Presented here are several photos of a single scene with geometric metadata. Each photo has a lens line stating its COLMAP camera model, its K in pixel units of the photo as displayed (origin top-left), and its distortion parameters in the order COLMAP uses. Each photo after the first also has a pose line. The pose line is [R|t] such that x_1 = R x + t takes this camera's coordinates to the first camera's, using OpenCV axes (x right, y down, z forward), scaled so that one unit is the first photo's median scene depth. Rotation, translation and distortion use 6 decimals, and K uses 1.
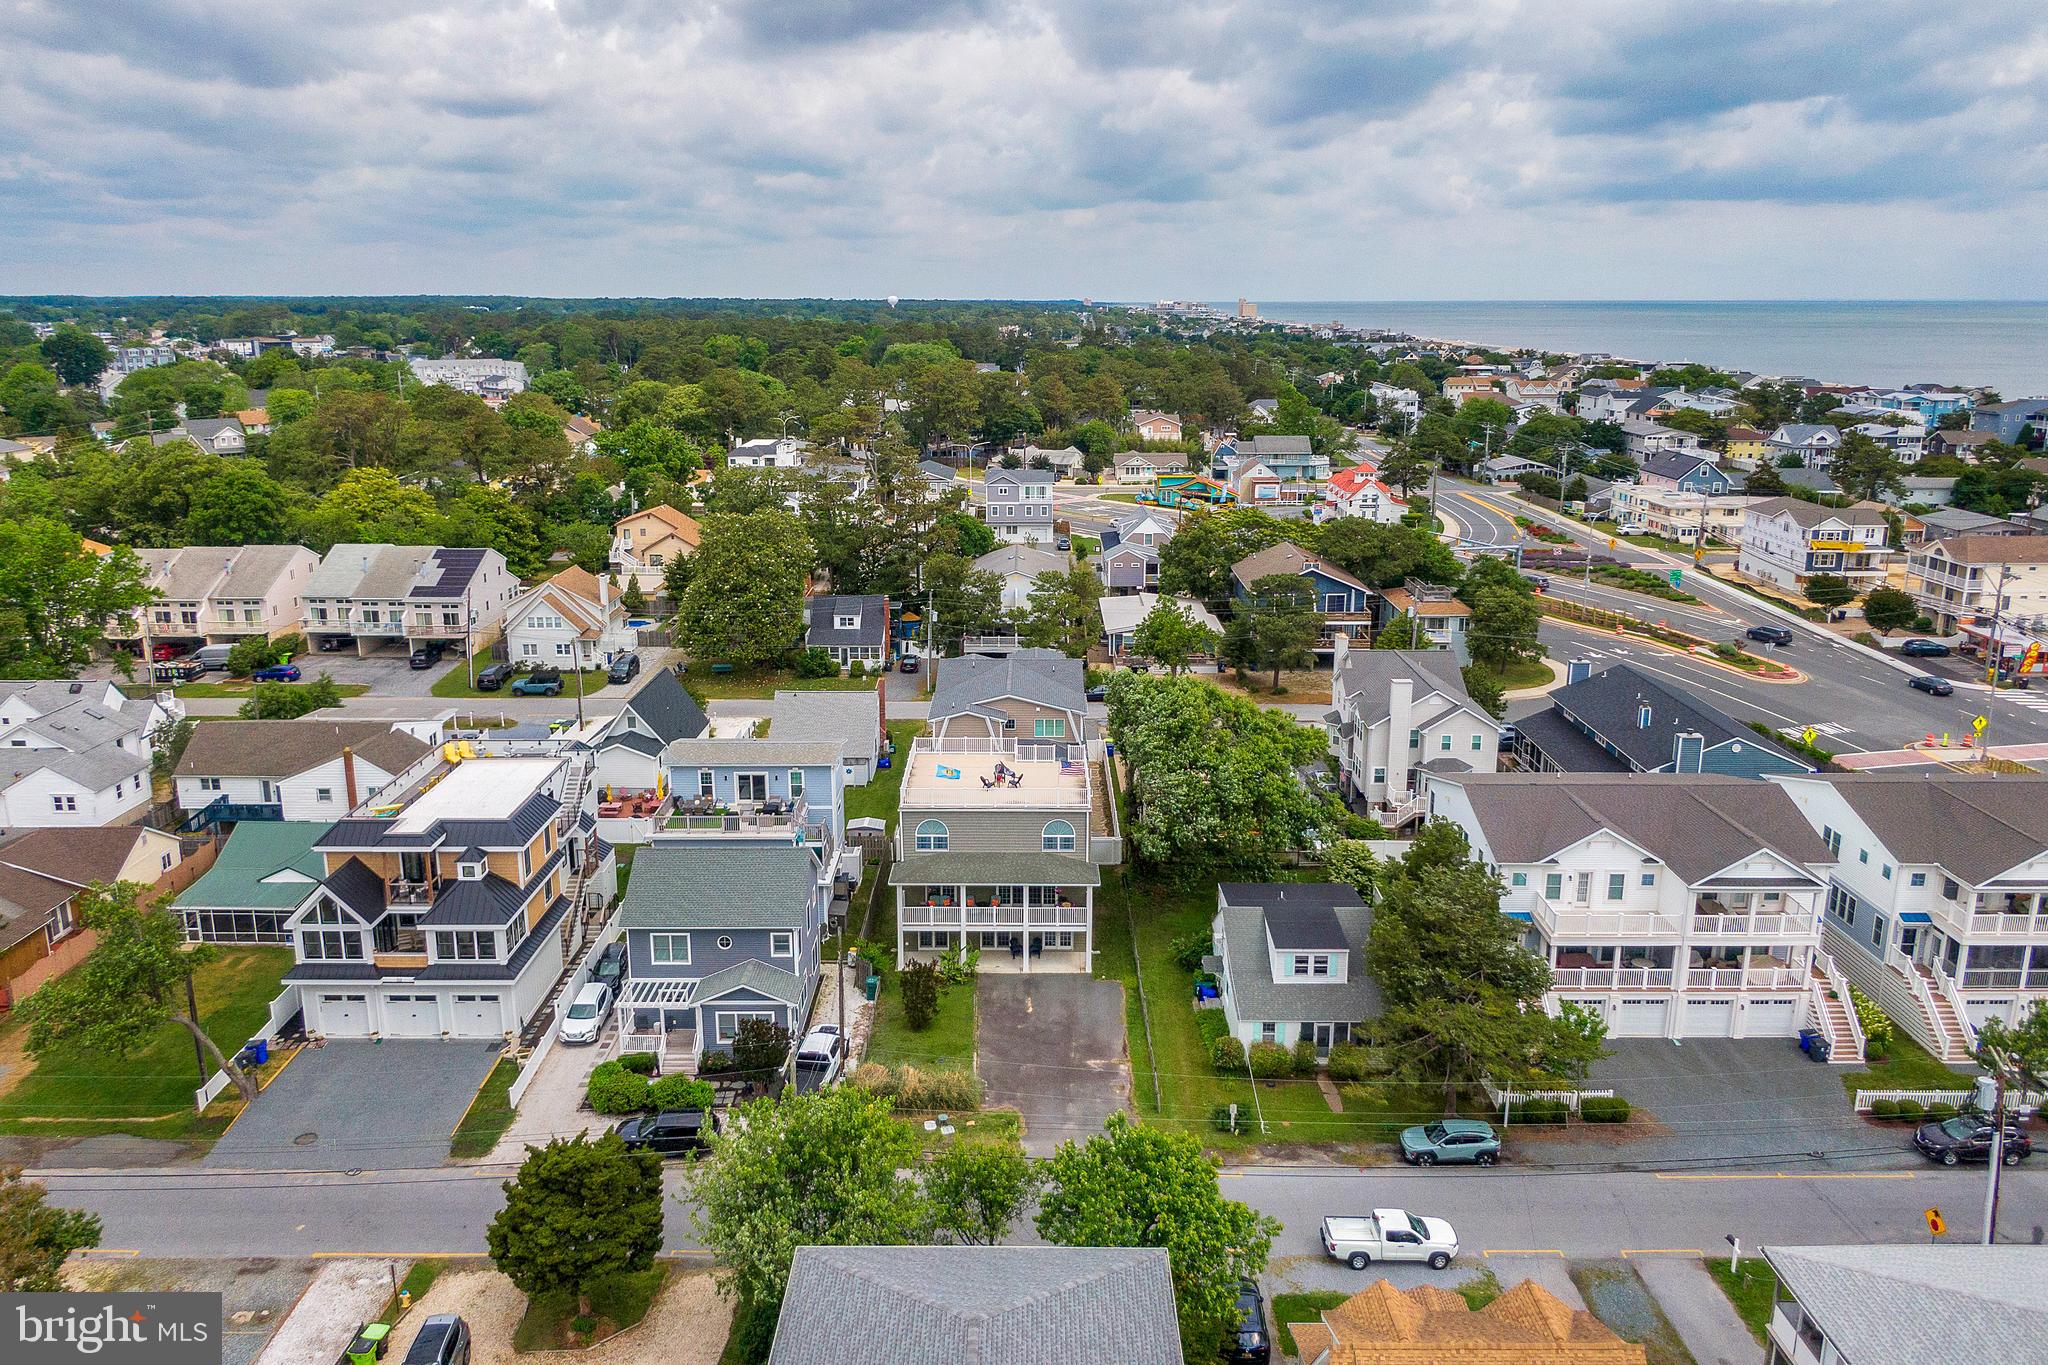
lens RADIAL K [[1418.4, 0, 1024.0], [0, 1418.4, 618.1], [0, 0, 1]] dist [0.055310, -0.005552]
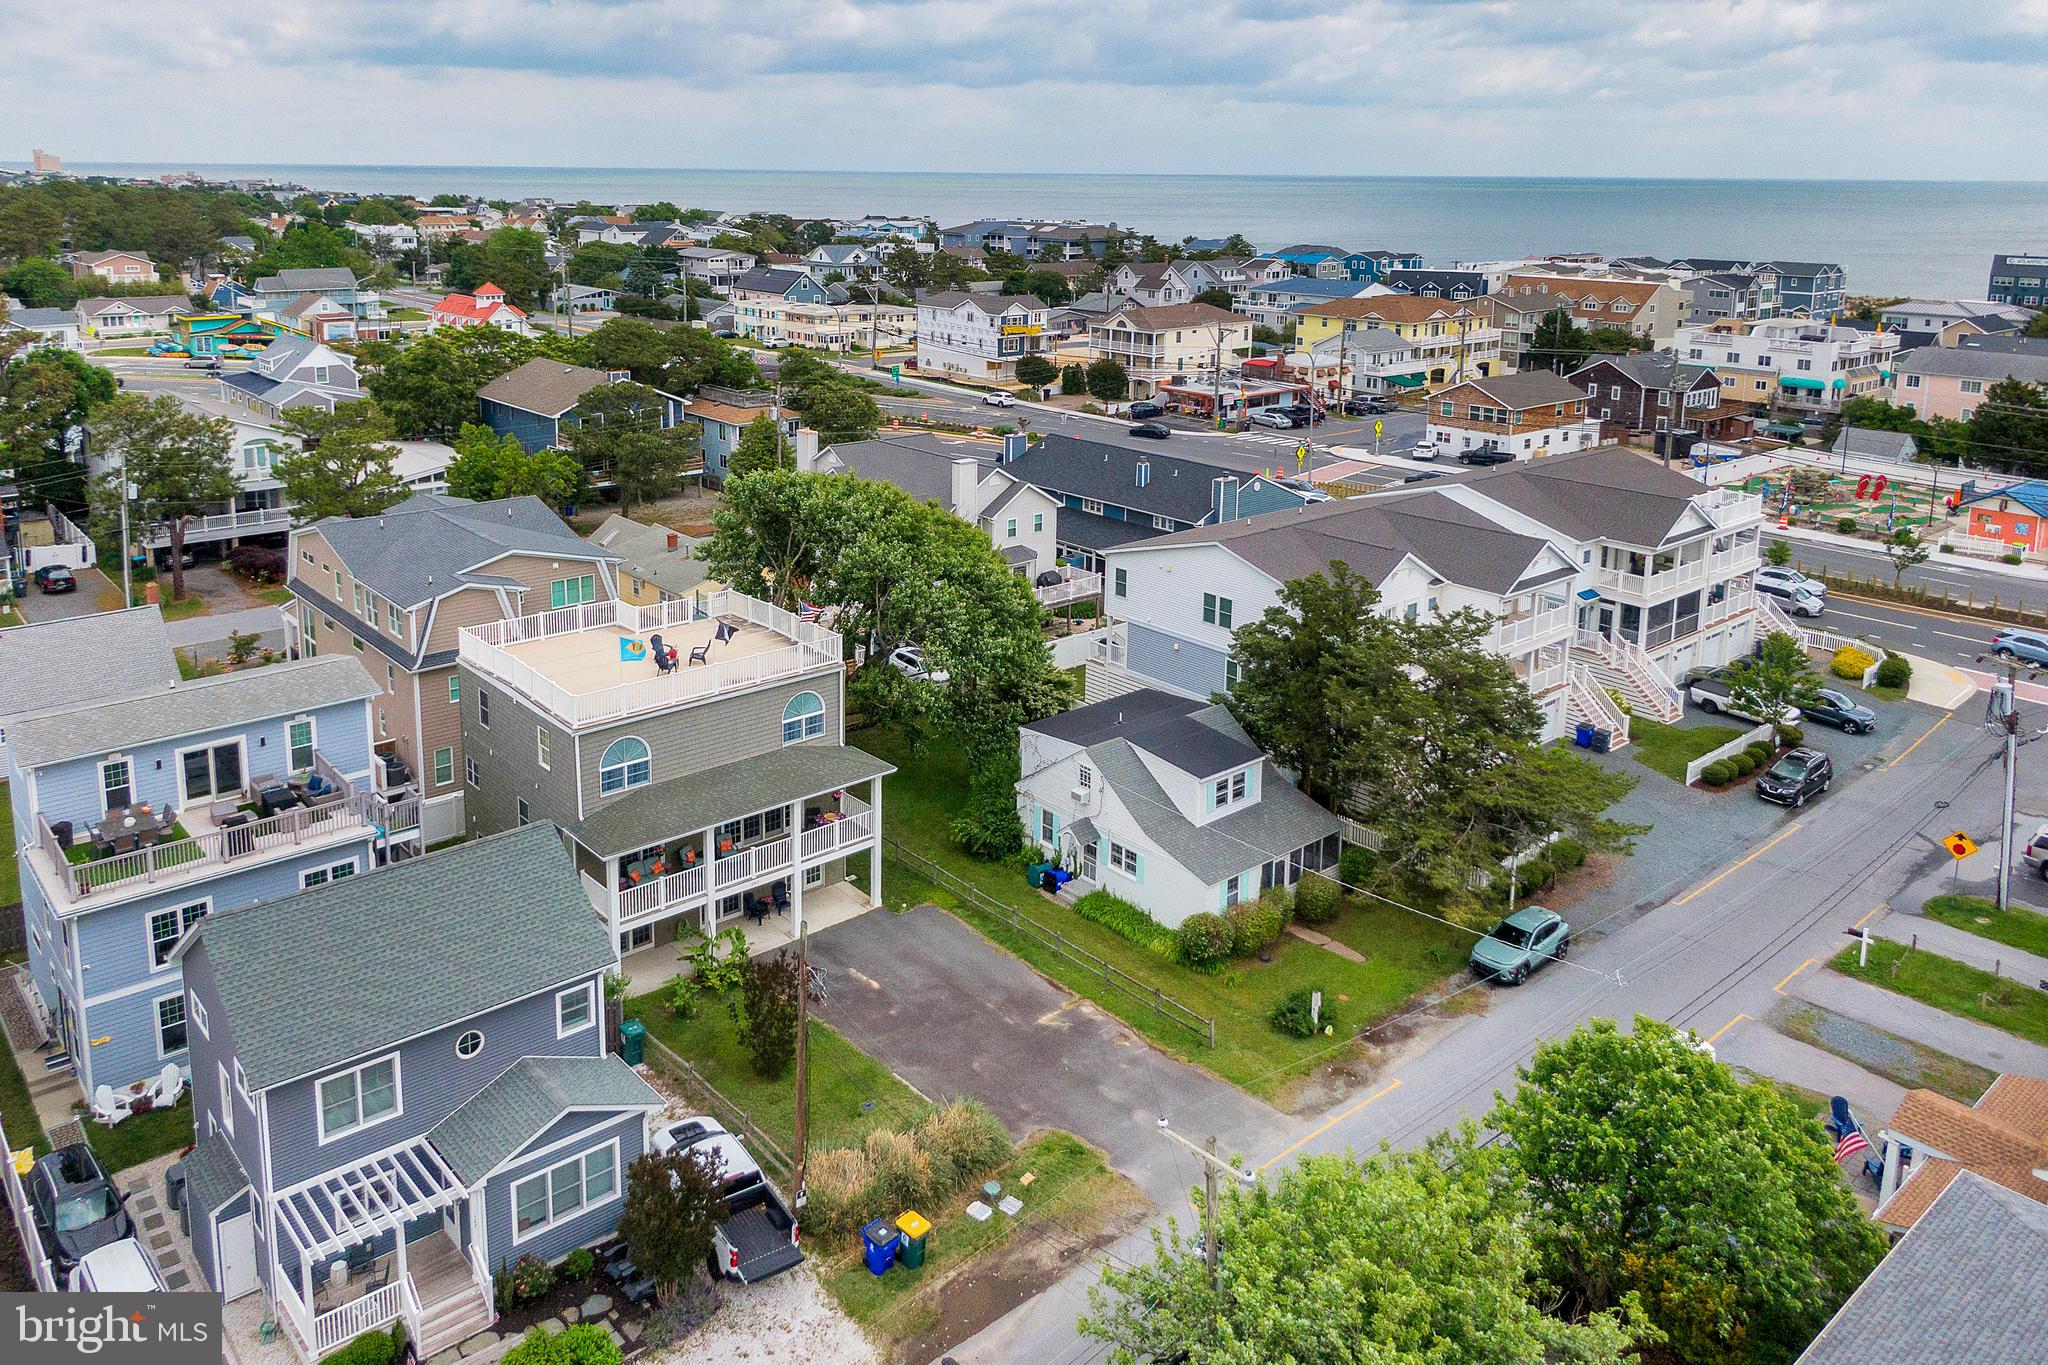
lens RADIAL K [[1499.1, 0, 1012.8], [0, 1499.1, 402.5], [0, 0, 1]] dist [0.080719, -0.116393]
pose [[0.754676, -0.089509, 0.649963, -0.344094], [0.126165, 0.991960, -0.009884, 0.027641], [-0.643853, 0.089462, 0.759901, 0.389729]]
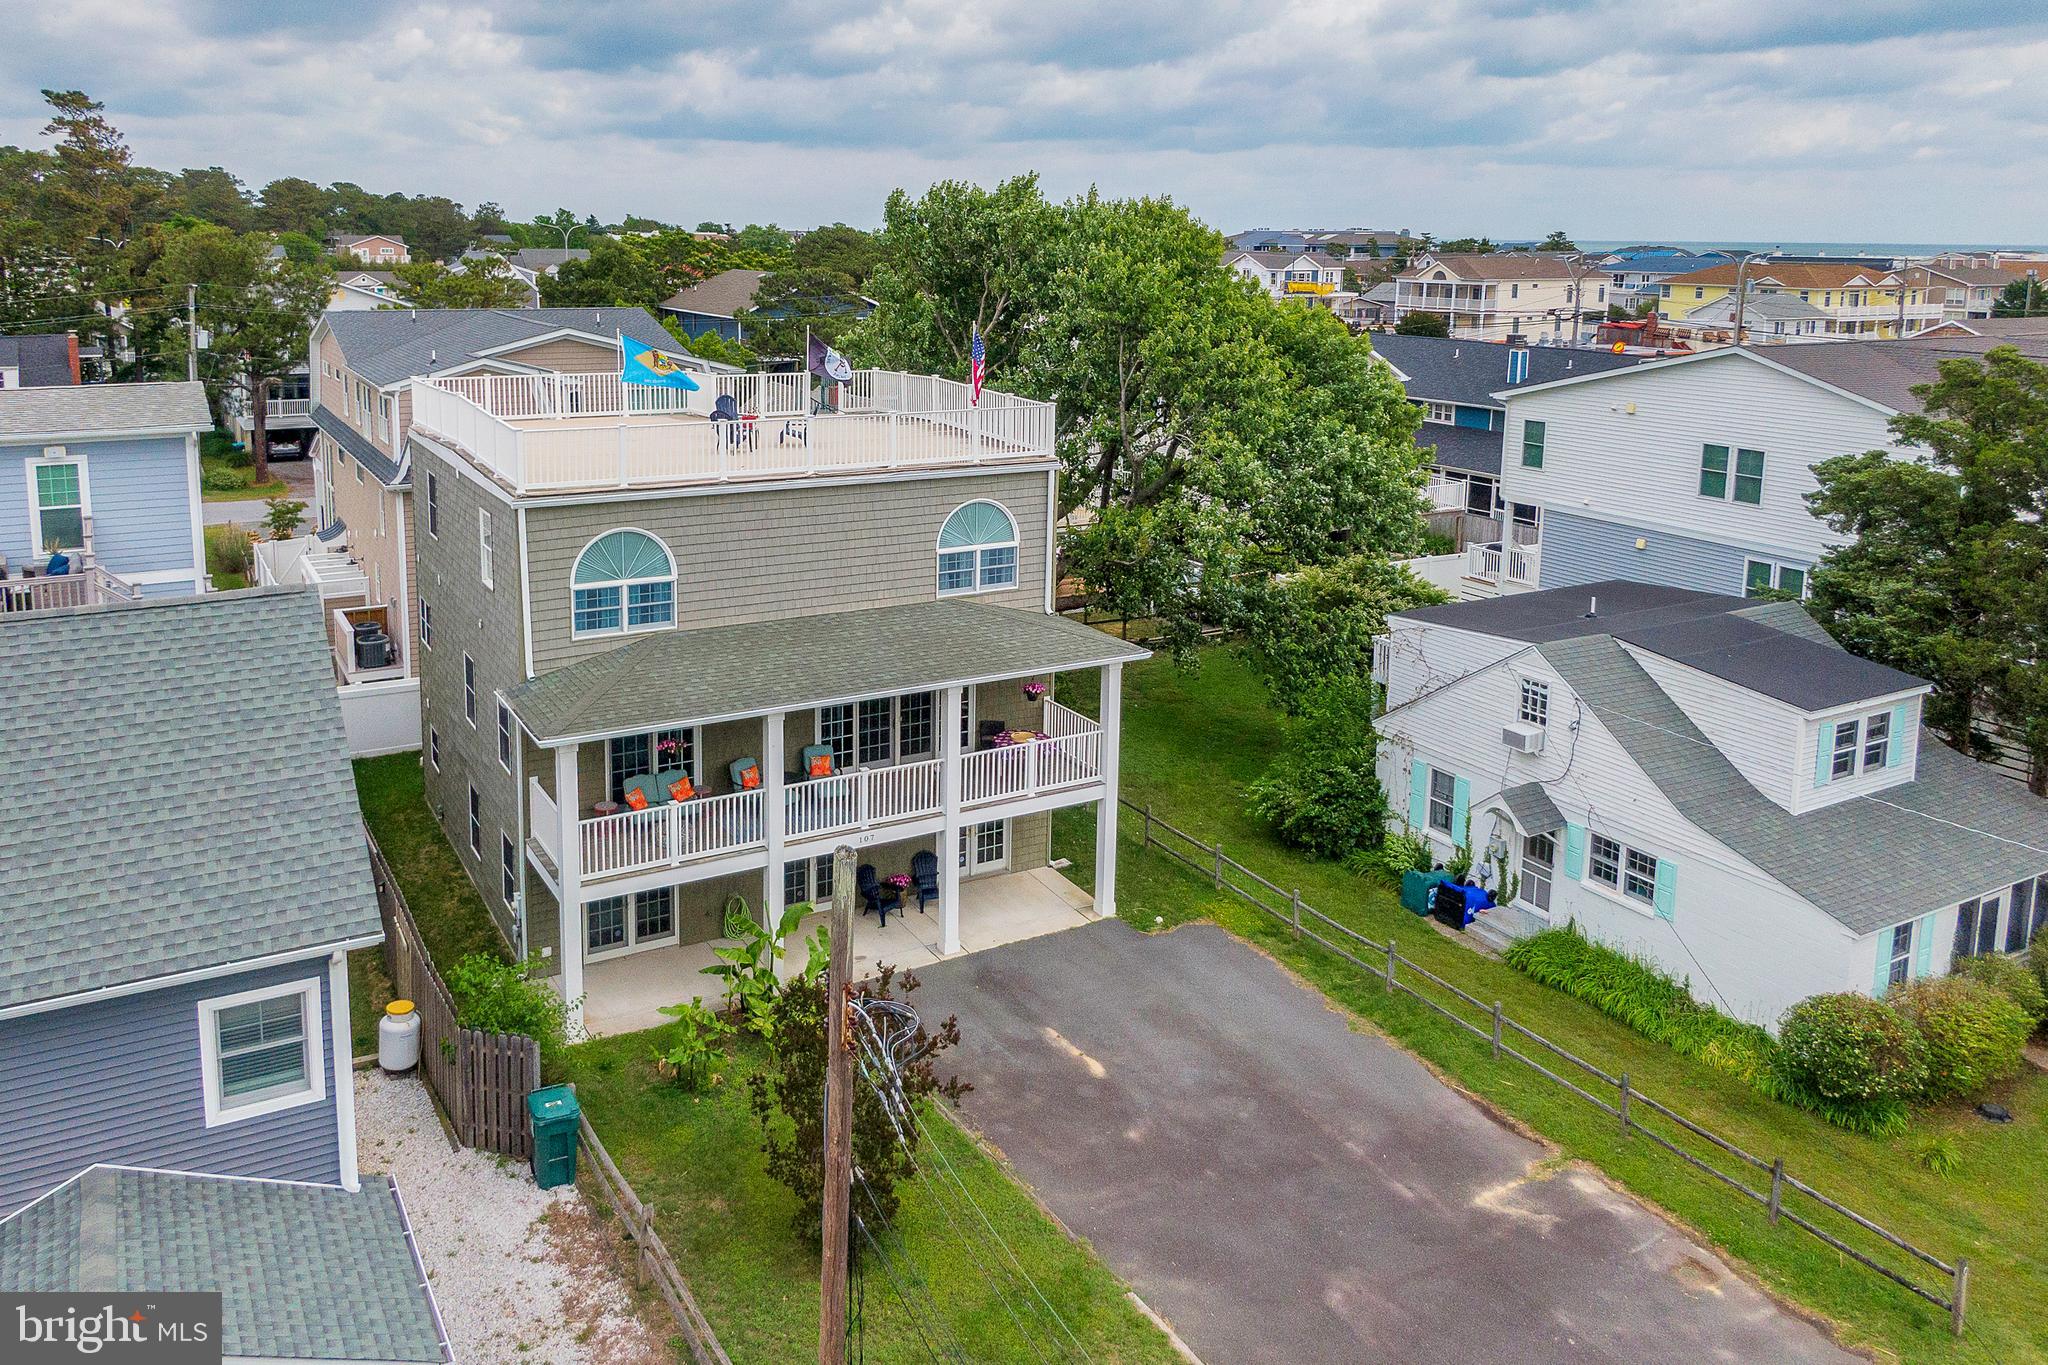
lens RADIAL K [[1521.9, 0, 945.0], [0, 1521.9, 452.0], [0, 0, 1]] dist [0.036883, -0.043572]
pose [[0.876638, -0.059720, 0.477431, -0.160257], [0.089158, 0.995245, -0.039217, 0.144095], [-0.472818, 0.076946, 0.877794, 0.670412]]
